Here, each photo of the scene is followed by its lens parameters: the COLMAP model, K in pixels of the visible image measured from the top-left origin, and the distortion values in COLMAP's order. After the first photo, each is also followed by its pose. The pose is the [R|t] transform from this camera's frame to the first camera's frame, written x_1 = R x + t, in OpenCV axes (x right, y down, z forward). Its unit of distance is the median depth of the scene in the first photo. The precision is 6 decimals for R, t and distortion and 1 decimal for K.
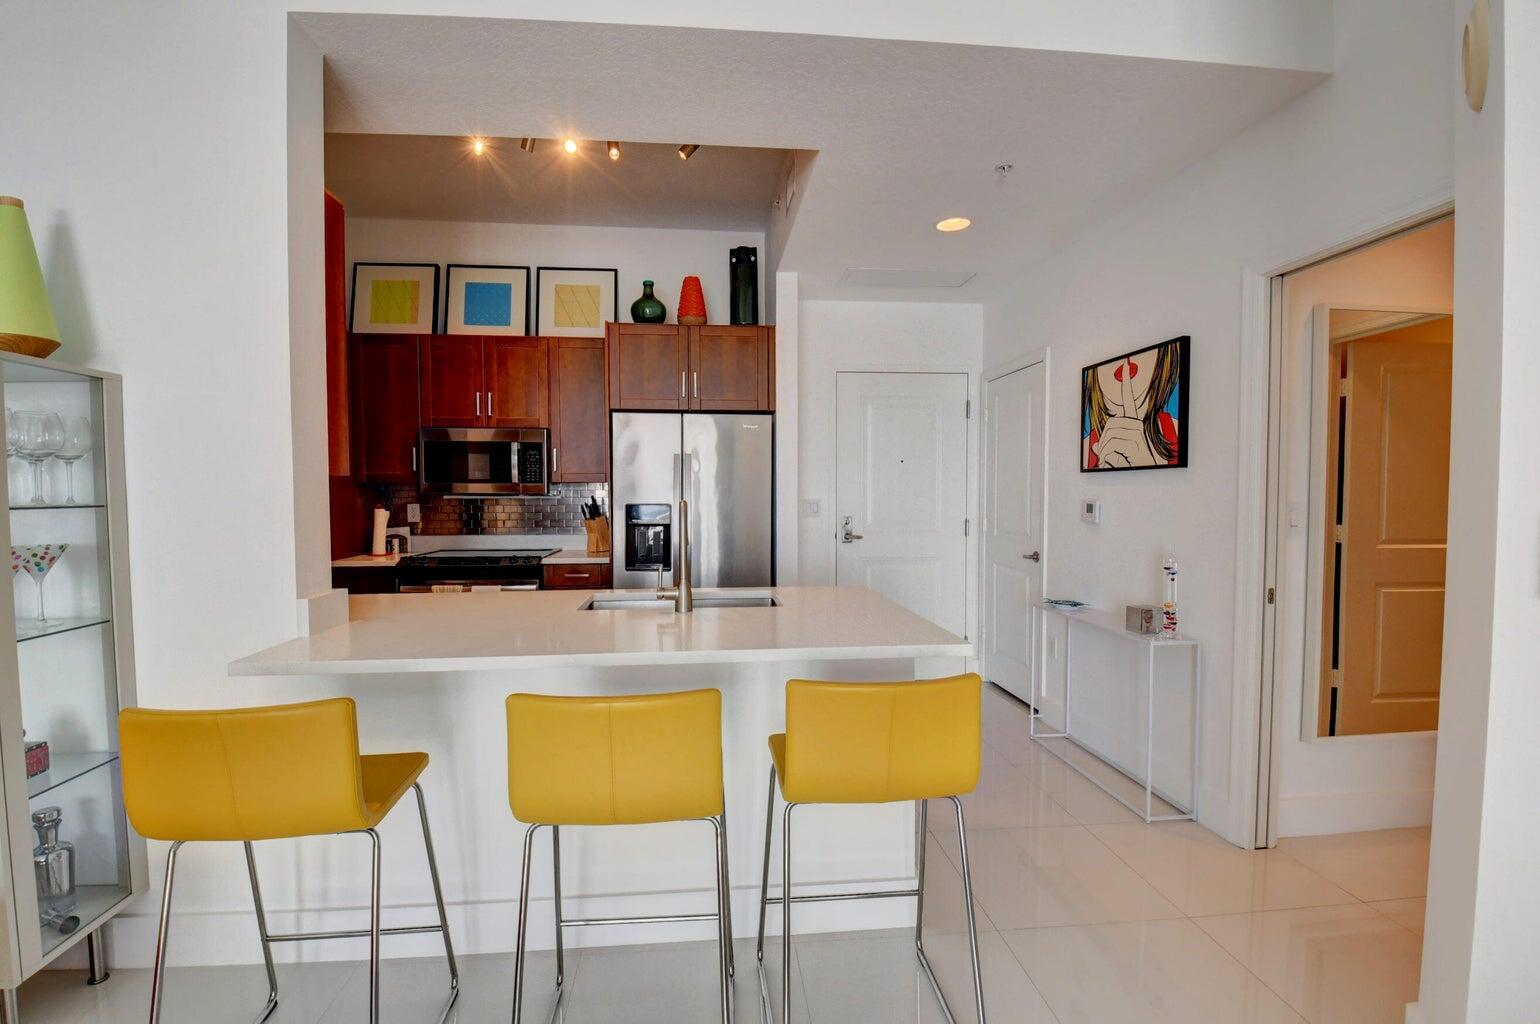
lens RADIAL K [[681.5, 0, 764.6], [0, 681.5, 522.0], [0, 0, 1]] dist [0.016259, -0.026163]
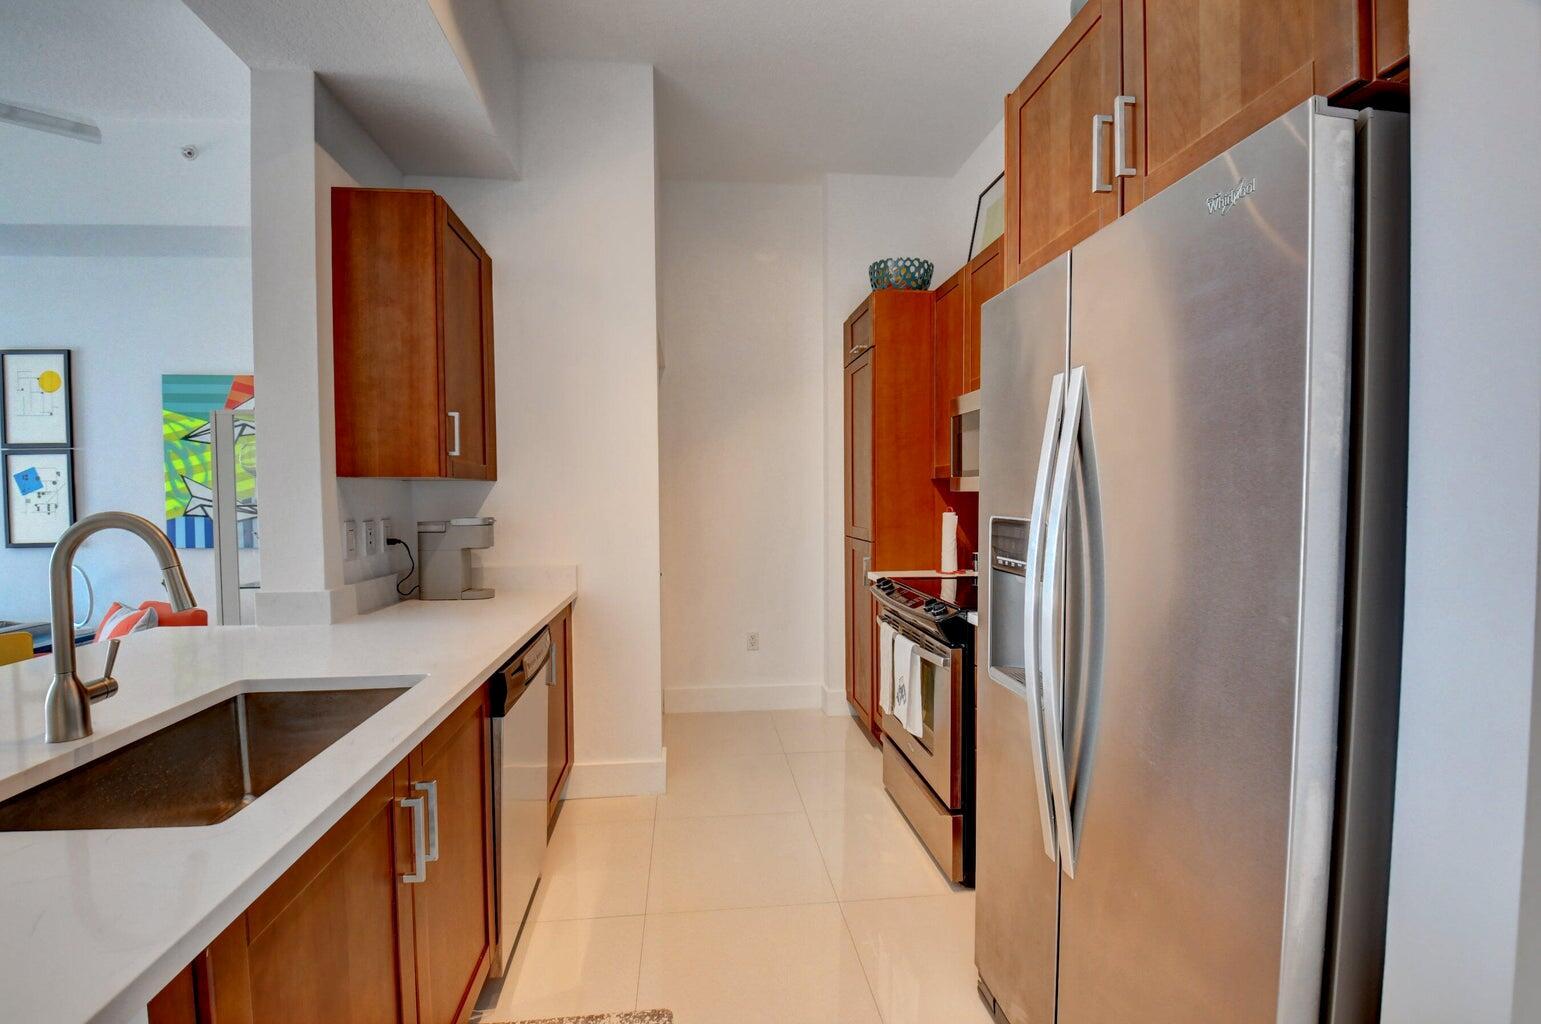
lens RADIAL K [[682.0, 0, 765.1], [0, 682.0, 522.0], [0, 0, 1]] dist [0.016259, -0.026163]
pose [[0.023277, 0.040536, -0.998907, 0.250961], [-0.033993, 0.998632, 0.039733, -0.041591], [0.999151, 0.033031, 0.024623, 1.006630]]
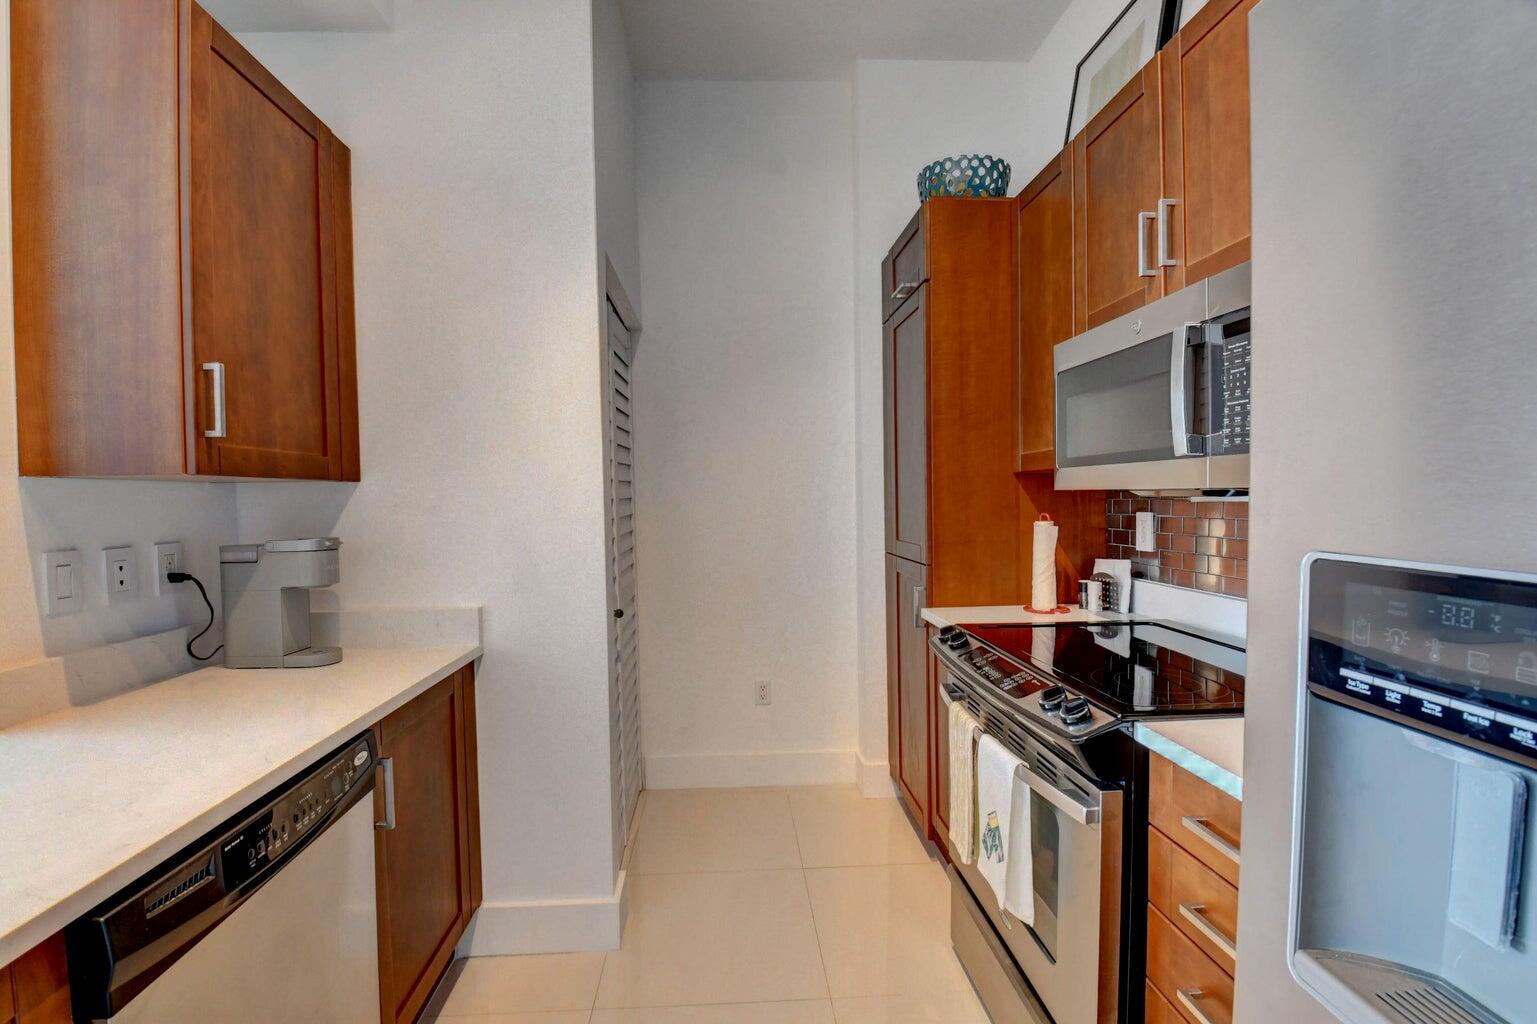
lens RADIAL K [[680.2, 0, 763.2], [0, 680.2, 522.0], [0, 0, 1]] dist [0.016259, -0.026163]
pose [[-0.030111, 0.037675, -0.998836, -0.056656], [-0.023721, 0.998981, 0.038395, -0.043600], [0.999265, 0.024850, -0.029187, 1.042677]]
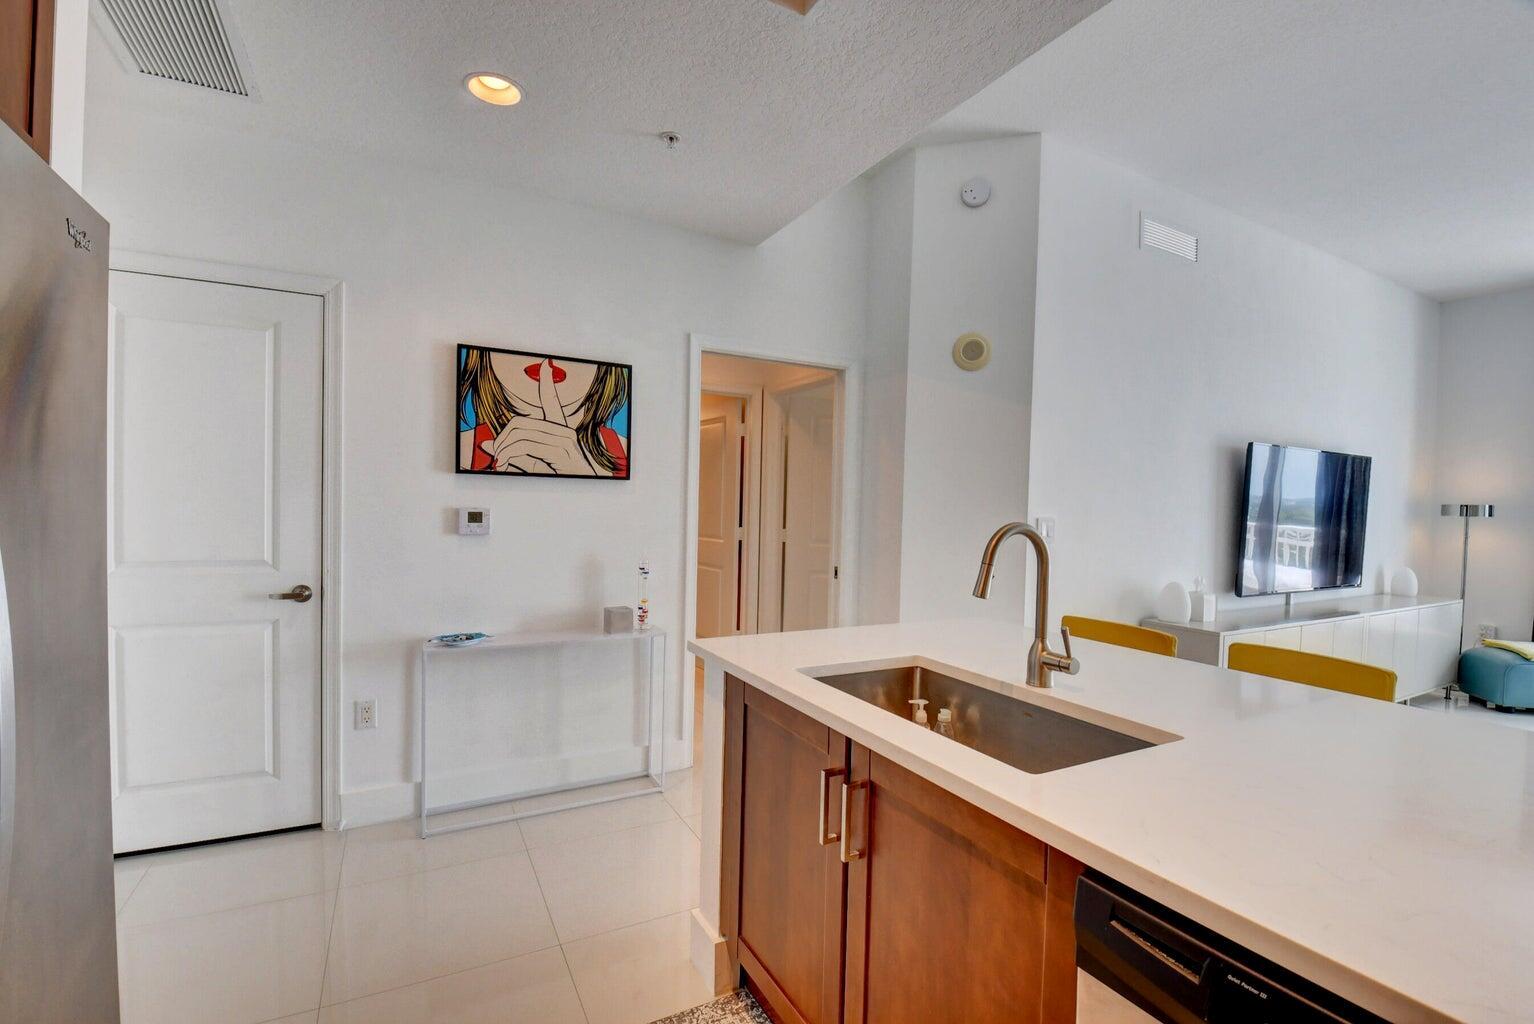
lens RADIAL K [[678.9, 0, 761.7], [0, 678.9, 522.0], [0, 0, 1]] dist [0.016259, -0.026163]
pose [[-0.383832, -0.030742, 0.922891, -0.436268], [0.015304, 0.999097, 0.039645, -0.043174], [-0.923276, 0.029341, -0.383015, 1.025193]]
